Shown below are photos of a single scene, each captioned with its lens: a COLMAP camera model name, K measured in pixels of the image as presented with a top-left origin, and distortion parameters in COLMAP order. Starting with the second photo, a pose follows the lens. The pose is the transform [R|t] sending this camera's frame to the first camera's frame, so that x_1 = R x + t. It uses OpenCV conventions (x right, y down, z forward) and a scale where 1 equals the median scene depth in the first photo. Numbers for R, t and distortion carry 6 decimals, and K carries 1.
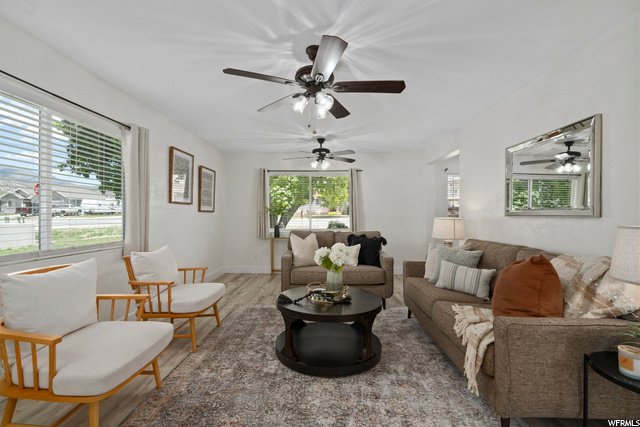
lens RADIAL K [[290.5, 0, 319.7], [0, 290.5, 213.3], [0, 0, 1]] dist [-0.002326, 0.002320]
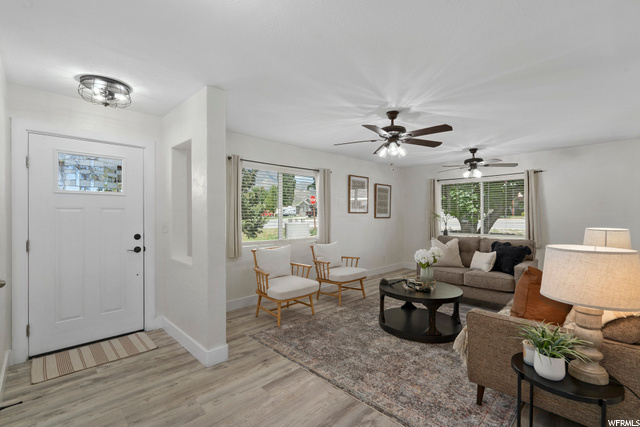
lens RADIAL K [[290.5, 0, 317.0], [0, 290.5, 214.7], [0, 0, 1]] dist [-0.002326, 0.002320]
pose [[0.713396, -0.004395, -0.700747, 0.607951], [0.006724, 0.999977, 0.000574, -0.042878], [0.700729, -0.005122, 0.713409, -0.258431]]
